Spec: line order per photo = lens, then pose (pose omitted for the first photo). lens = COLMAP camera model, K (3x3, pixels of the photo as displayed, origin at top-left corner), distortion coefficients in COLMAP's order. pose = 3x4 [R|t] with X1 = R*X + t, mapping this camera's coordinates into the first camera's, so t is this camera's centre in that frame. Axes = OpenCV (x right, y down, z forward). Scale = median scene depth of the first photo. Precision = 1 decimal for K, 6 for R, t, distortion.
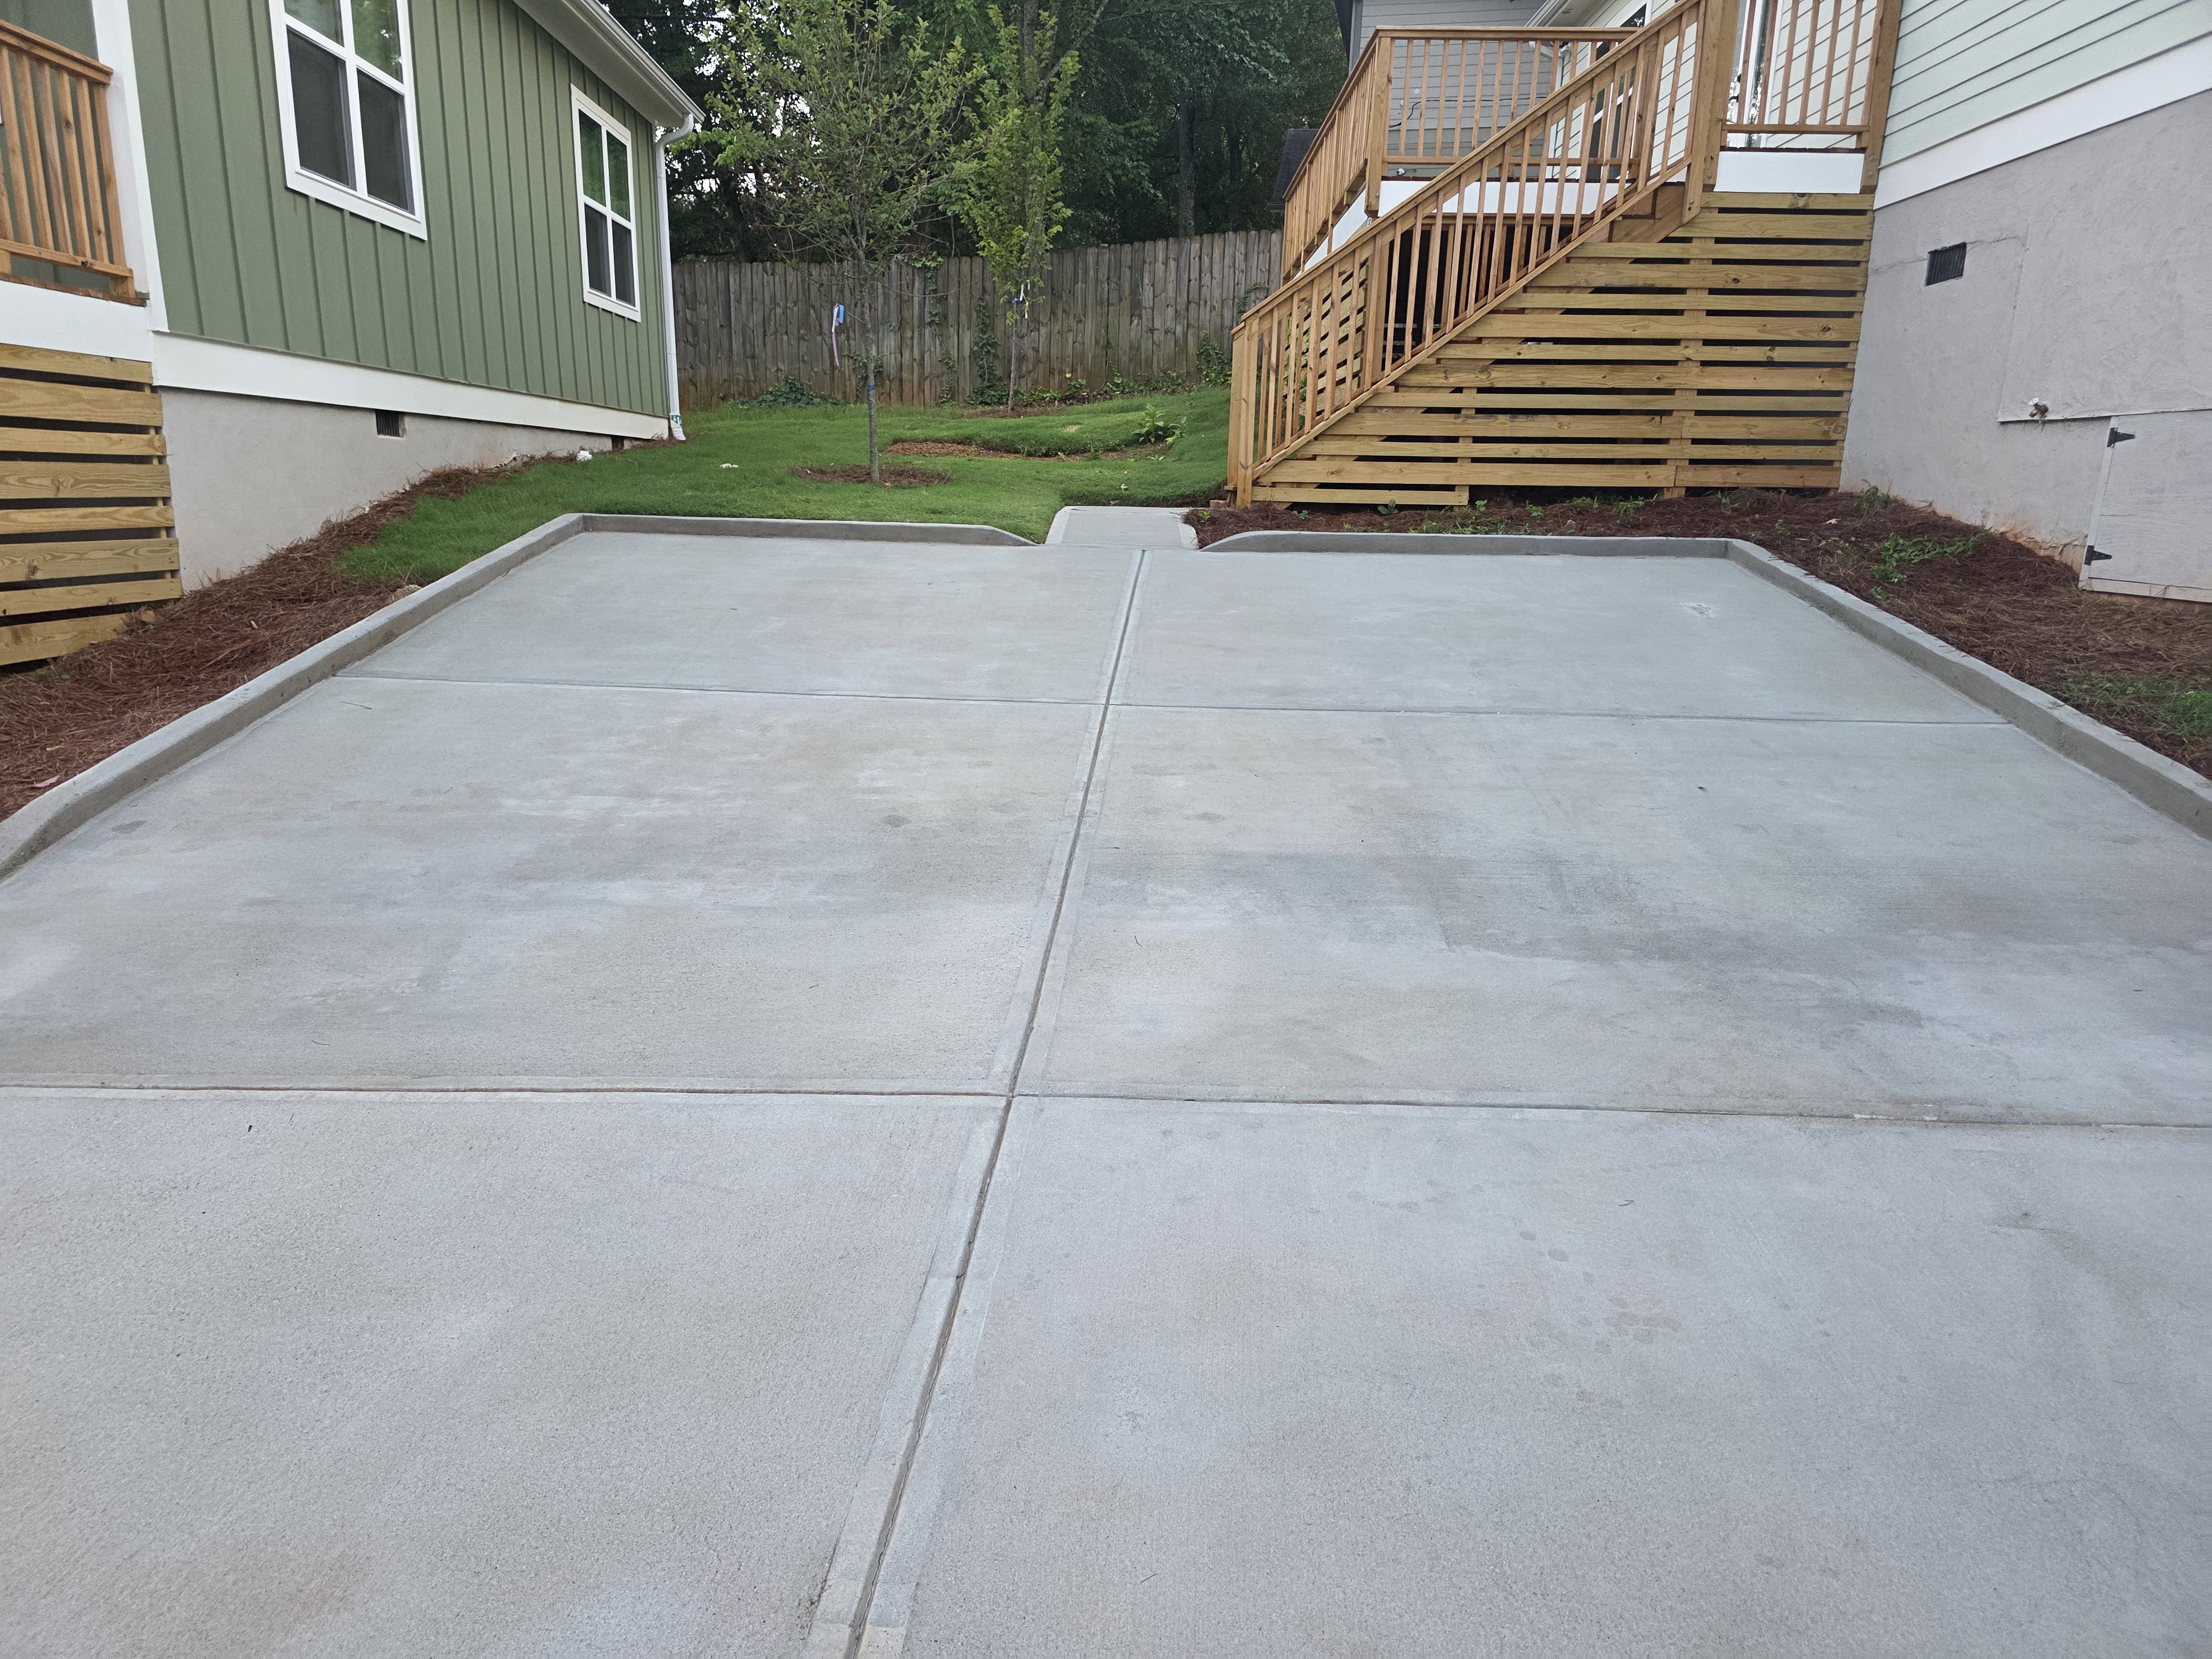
lens RADIAL K [[1536.9, 0, 1106.0], [0, 1536.9, 829.5], [0, 0, 1]] dist [0.026711, -0.001353]
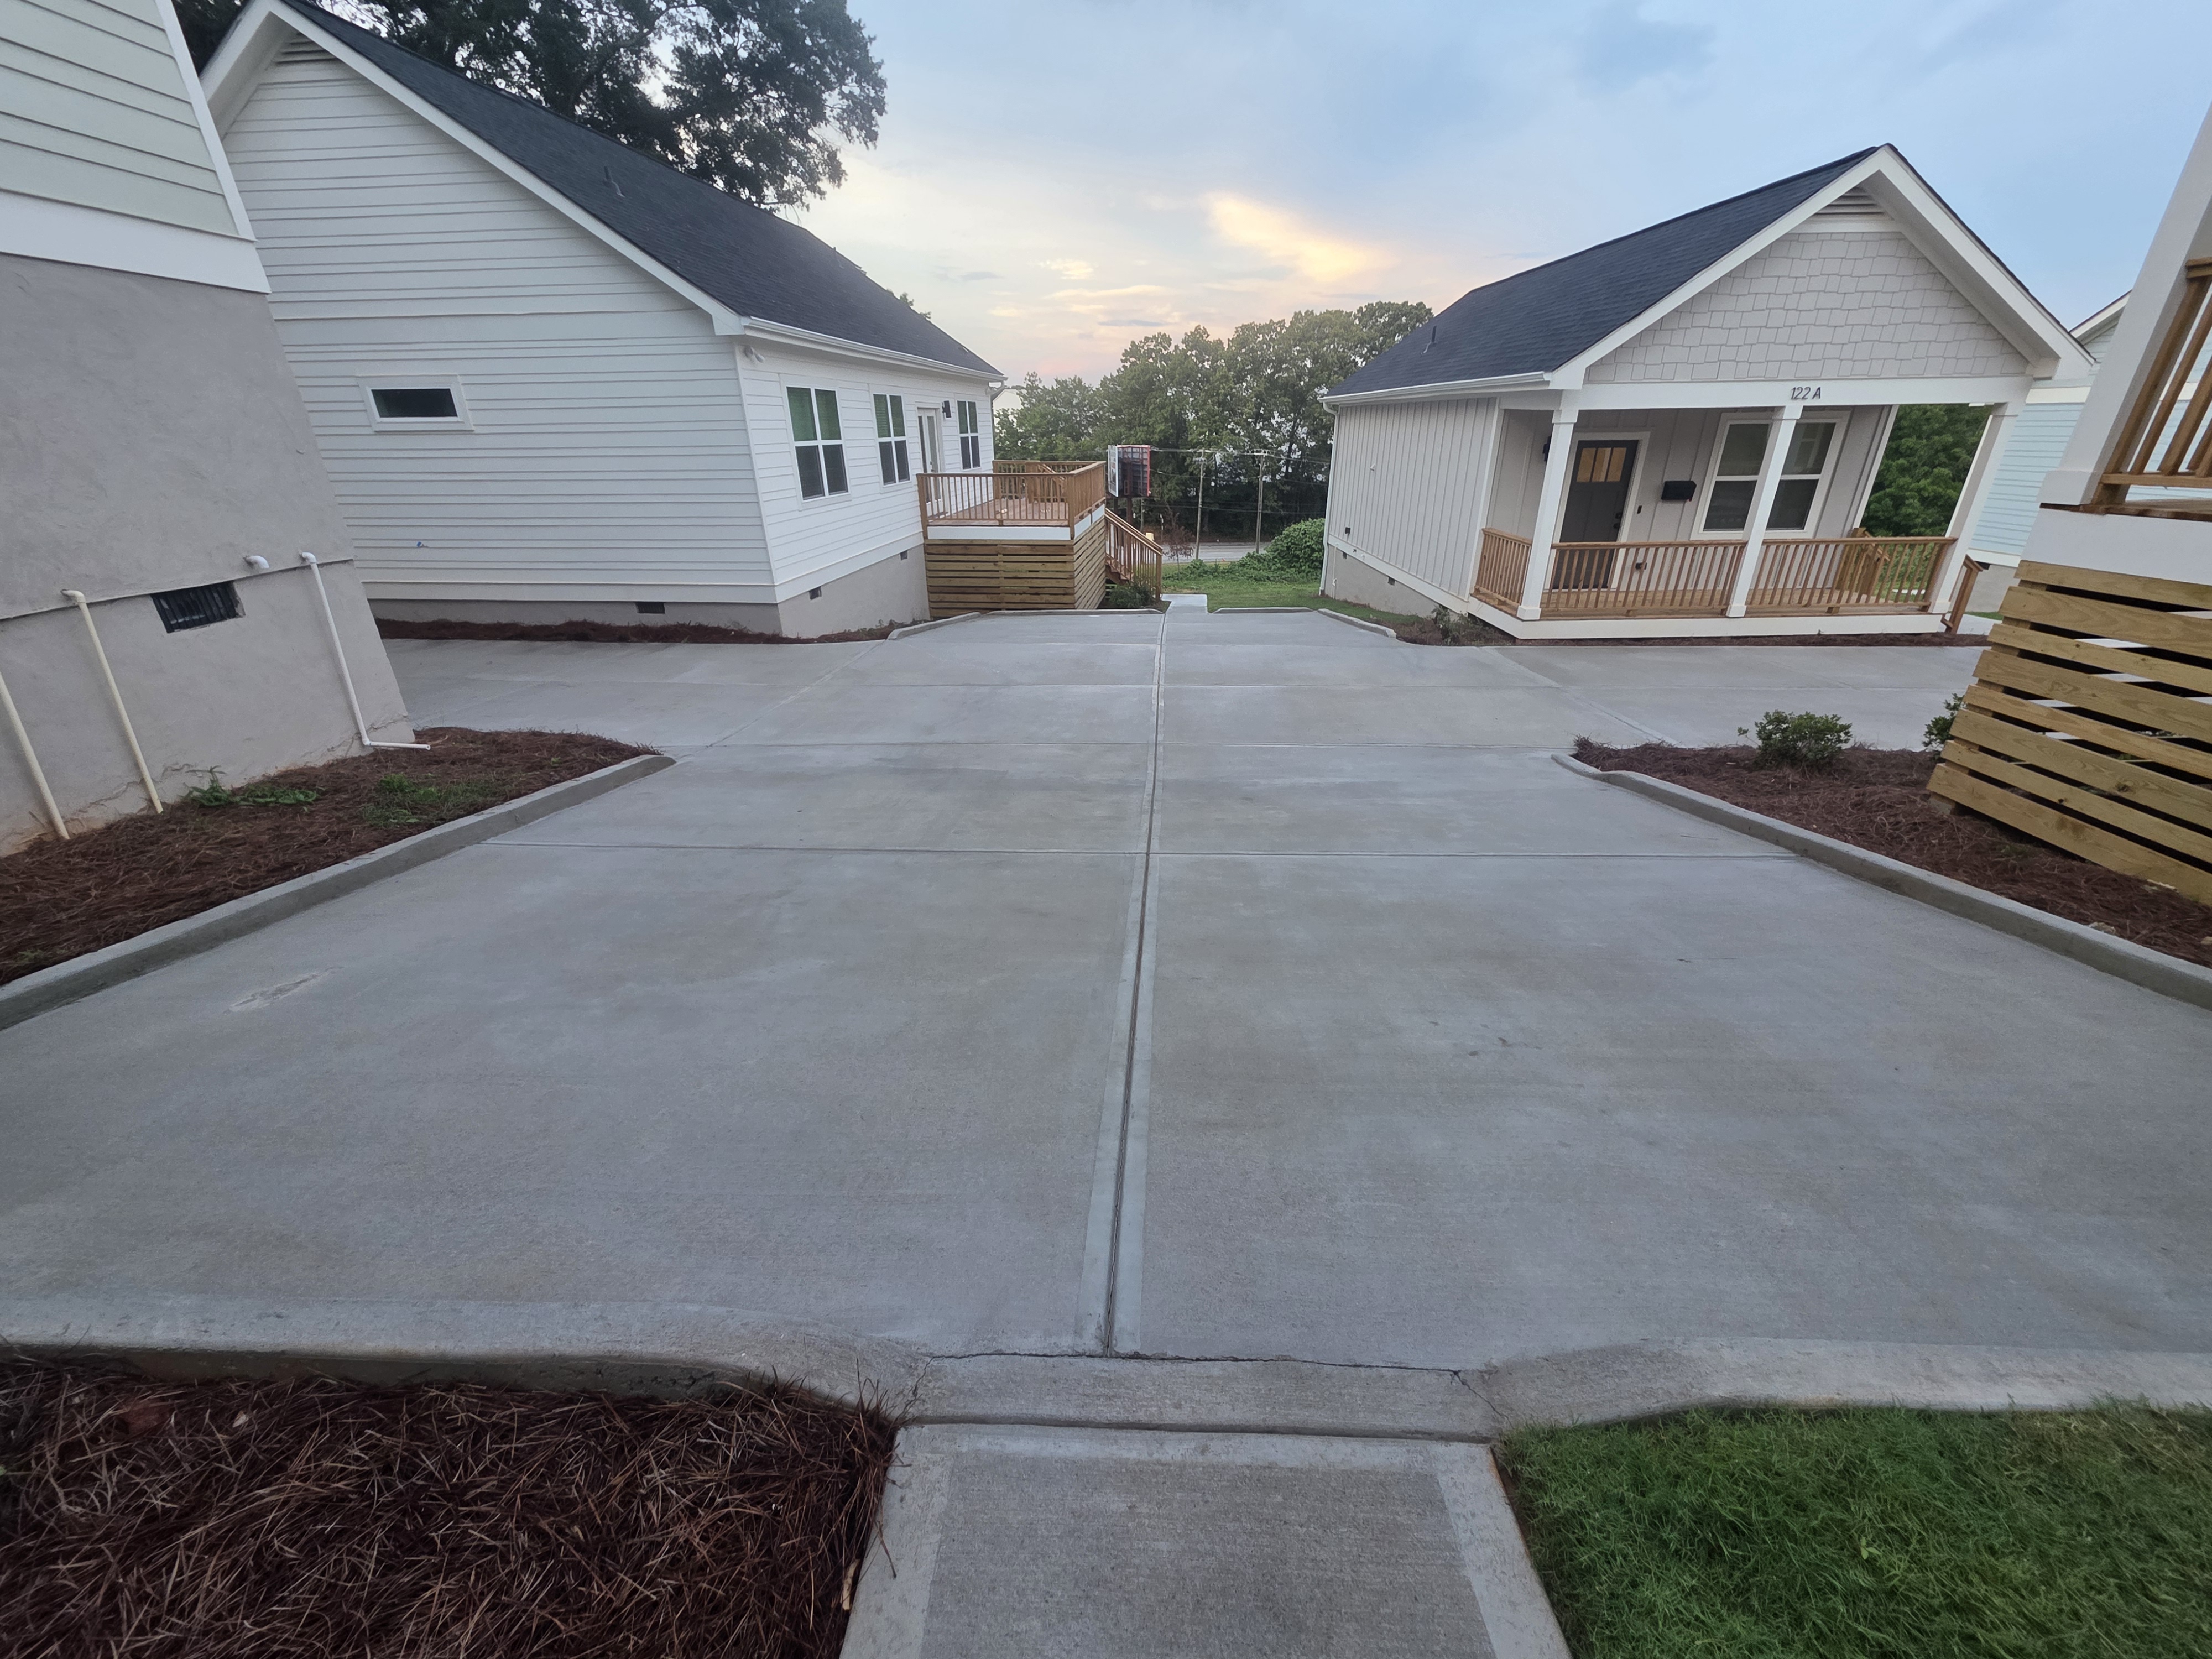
lens RADIAL K [[884.2, 0, 1110.6], [0, 884.2, 823.6], [0, 0, 1]] dist [0.004465, -0.000620]
pose [[-0.999977, -0.005002, 0.004635, 0.025465], [-0.001146, 0.793286, 0.608849, -0.548001], [-0.006723, 0.608829, -0.793273, 1.574390]]
